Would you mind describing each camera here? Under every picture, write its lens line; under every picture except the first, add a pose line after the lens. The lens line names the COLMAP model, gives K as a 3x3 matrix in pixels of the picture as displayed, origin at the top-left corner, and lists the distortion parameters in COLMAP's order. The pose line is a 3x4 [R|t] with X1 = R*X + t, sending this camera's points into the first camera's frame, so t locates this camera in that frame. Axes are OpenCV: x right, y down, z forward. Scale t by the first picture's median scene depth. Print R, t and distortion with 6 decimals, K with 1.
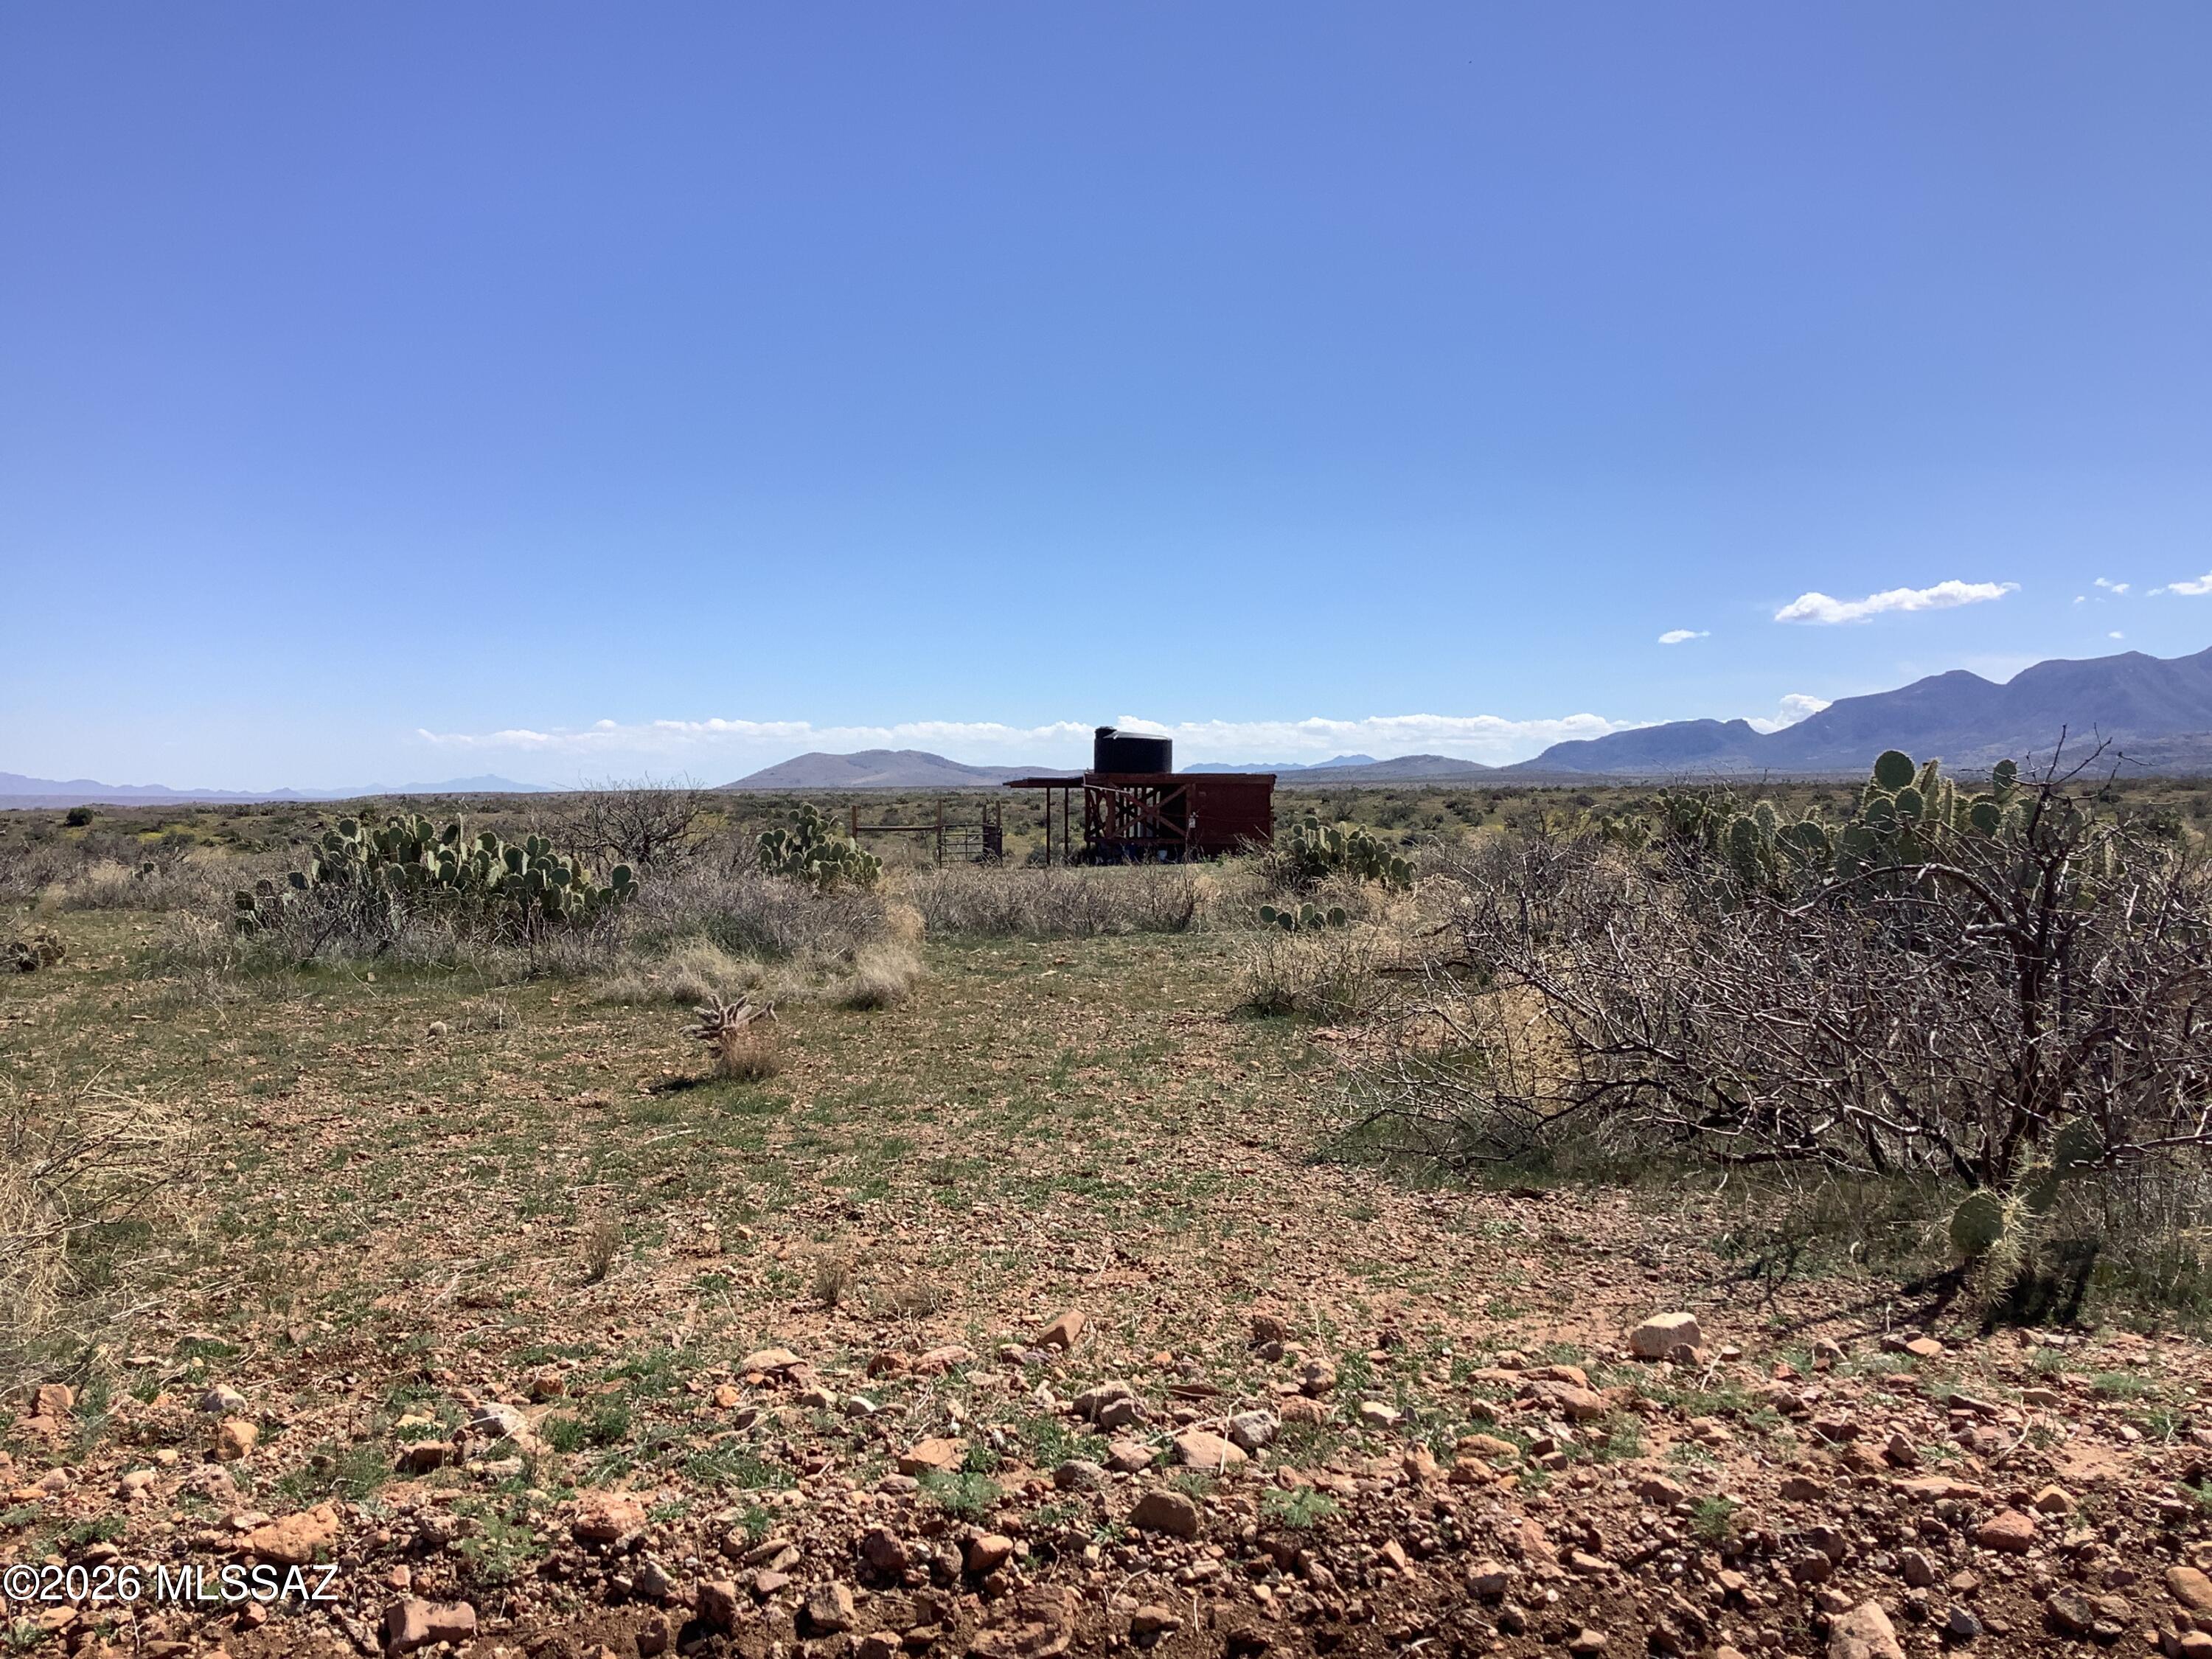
lens RADIAL K [[1988.8, 0, 1096.1], [0, 1988.8, 834.6], [0, 0, 1]] dist [0.121395, -0.267969]
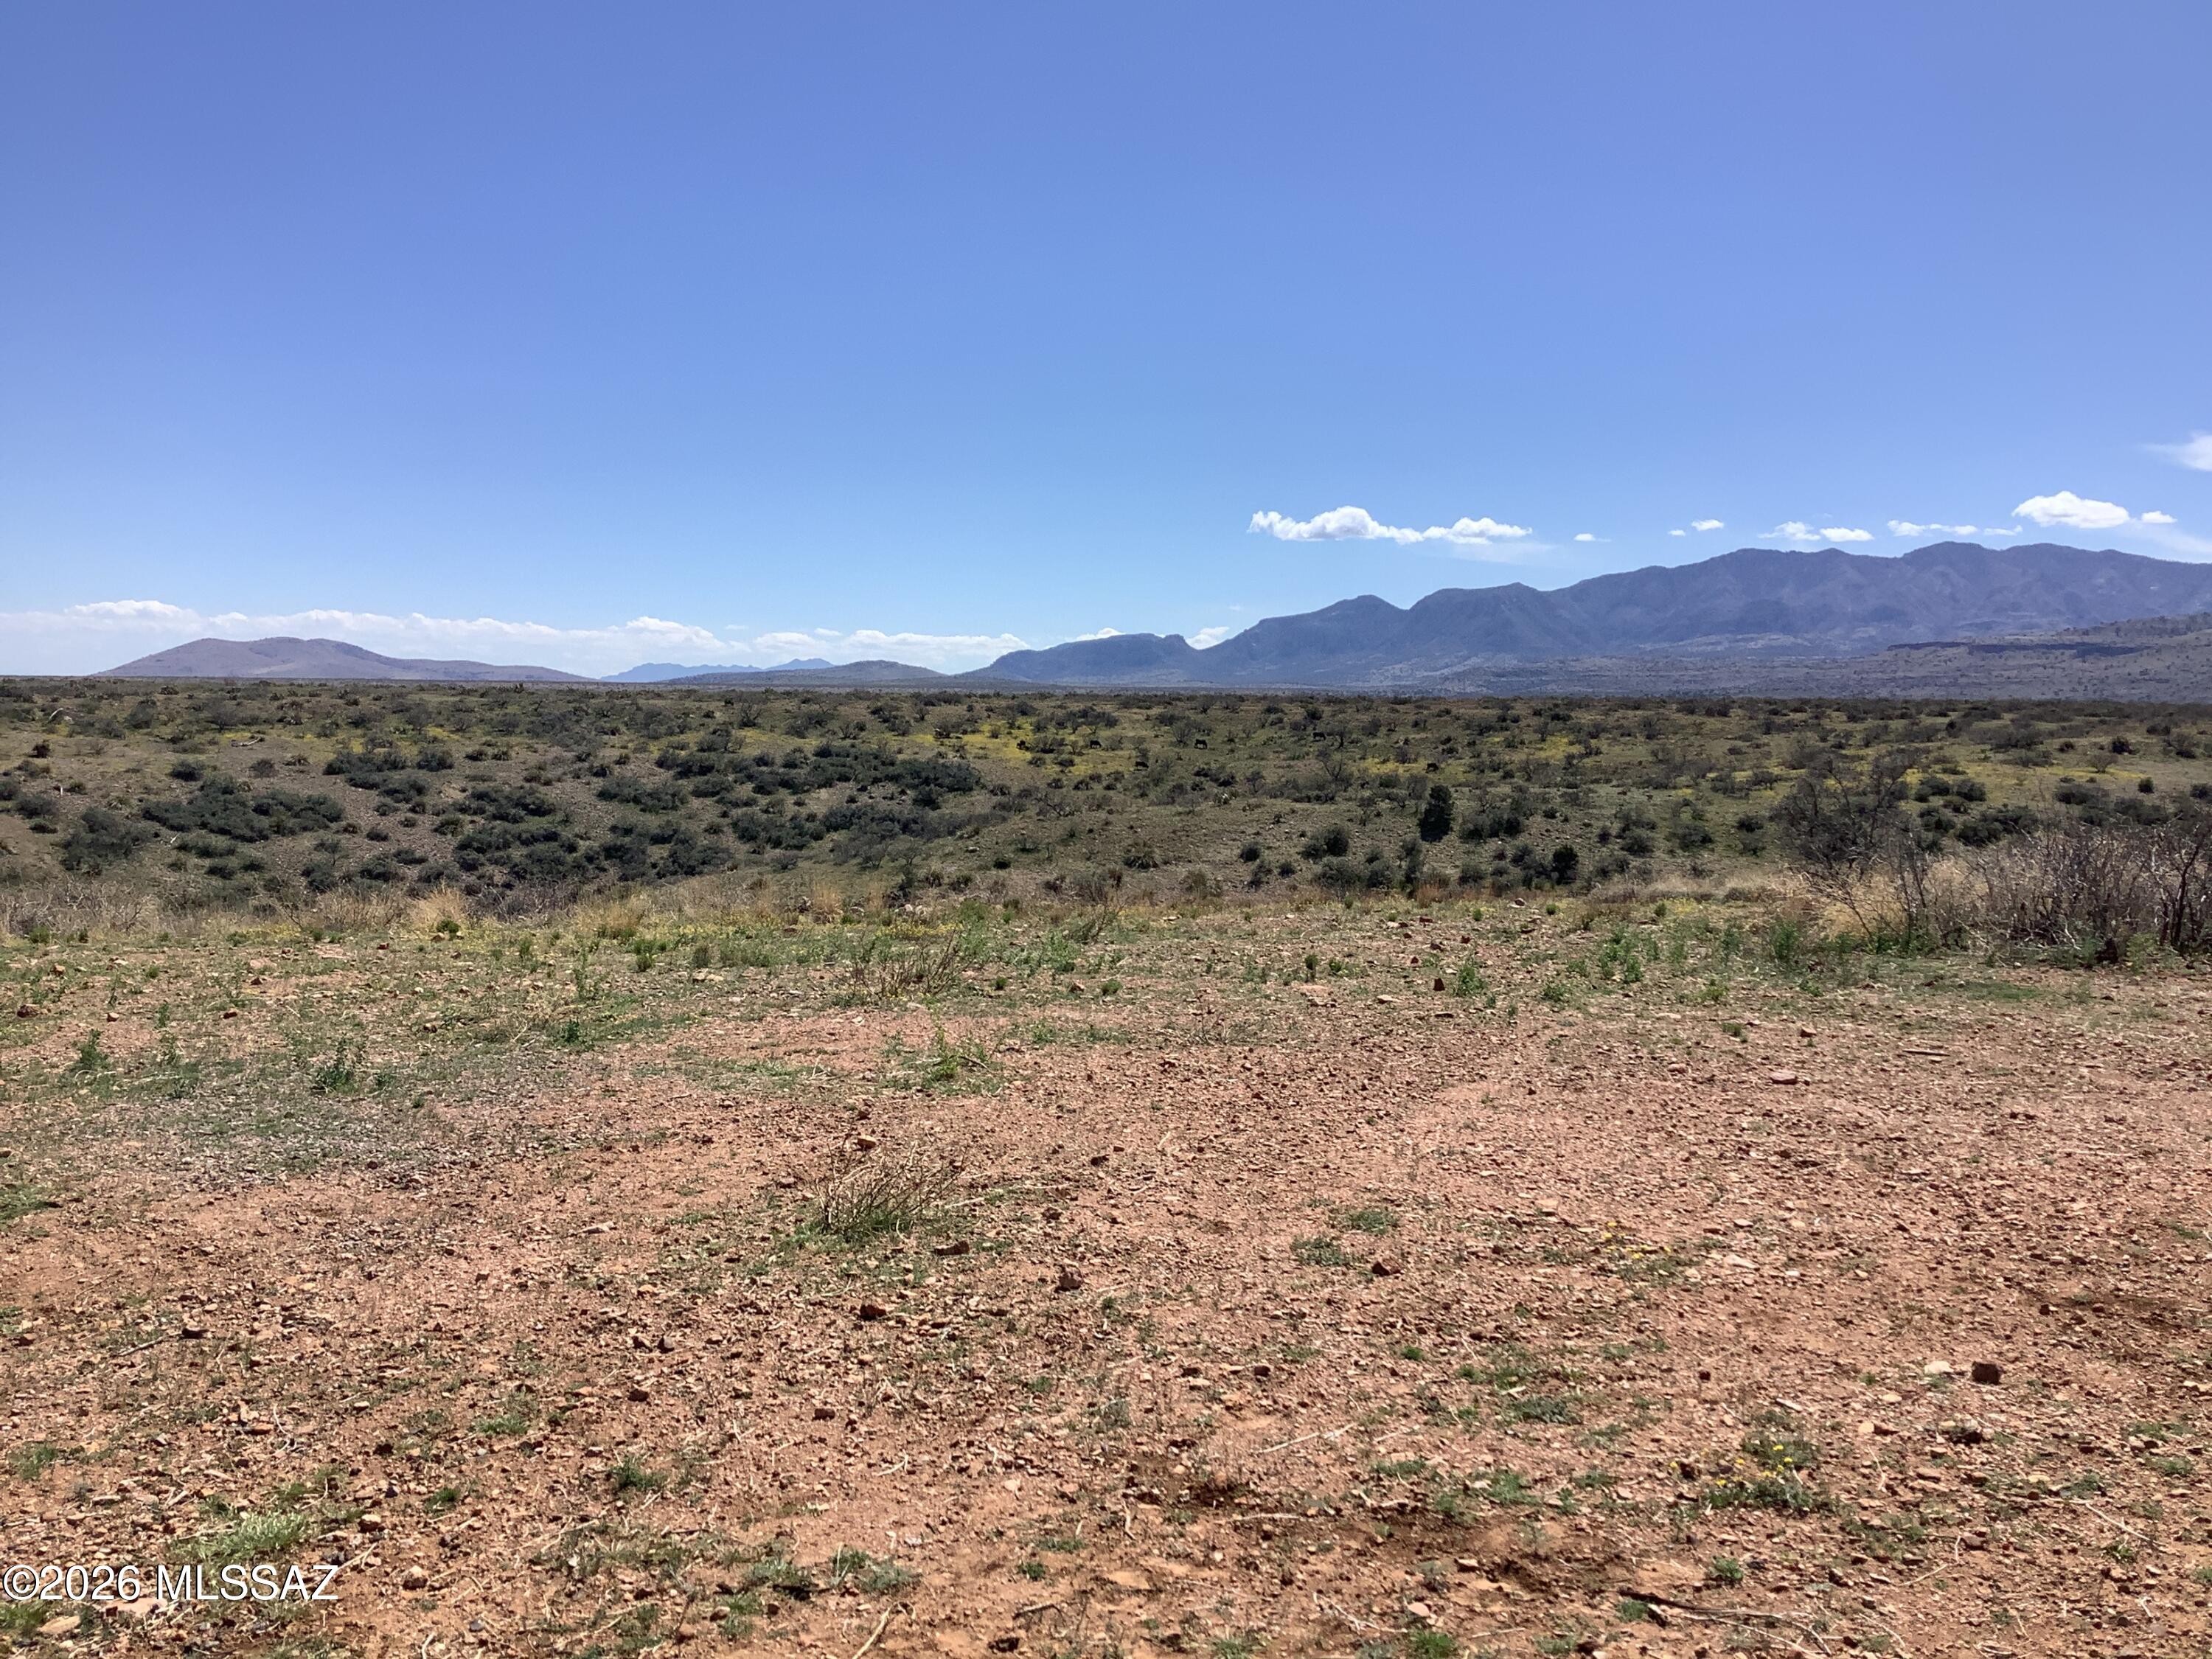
lens RADIAL K [[1983.3, 0, 1101.7], [0, 1983.3, 819.6], [0, 0, 1]] dist [0.131418, -0.285717]
pose [[0.962639, 0.004644, 0.270747, 0.037893], [-0.015628, 0.999139, 0.038428, -0.002251], [-0.270336, -0.041223, 0.961883, 0.140024]]
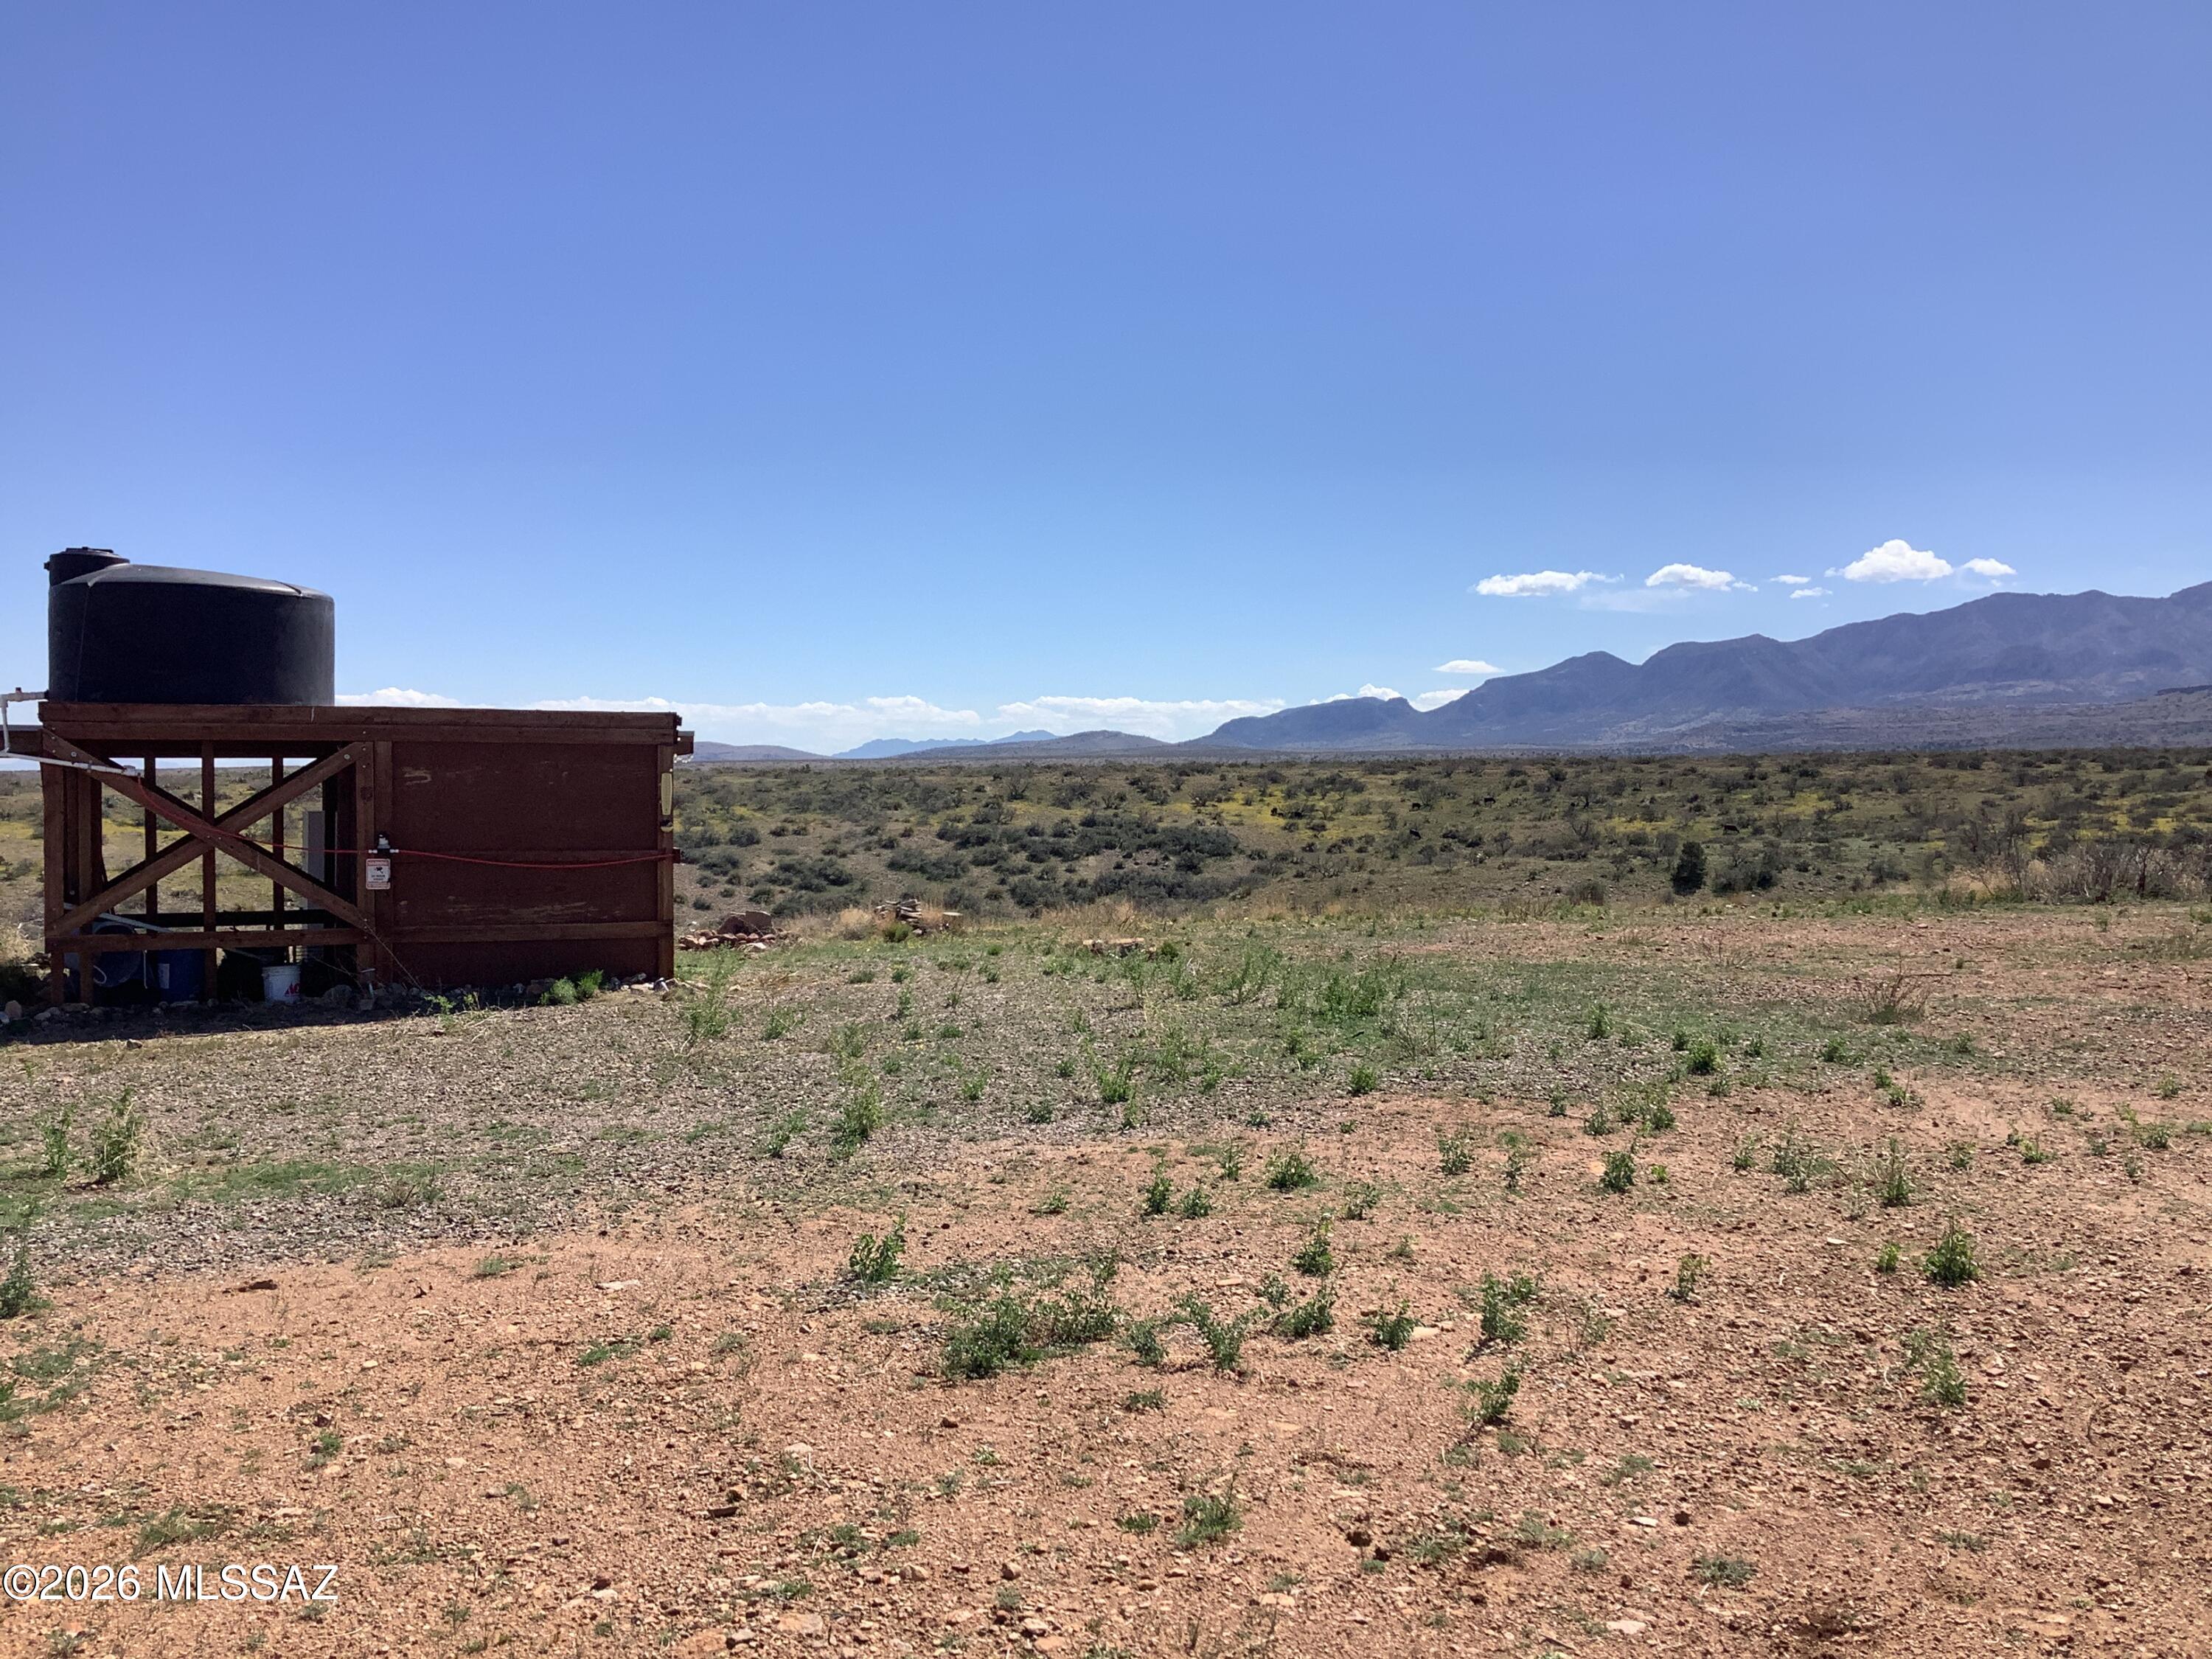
lens RADIAL K [[1988.8, 0, 1096.1], [0, 1988.8, 834.6], [0, 0, 1]] dist [0.121395, -0.267969]
pose [[0.987306, -0.006529, 0.158696, 0.015443], [0.004570, 0.999909, 0.012707, -0.002271], [-0.158765, -0.011820, 0.987246, 0.100548]]
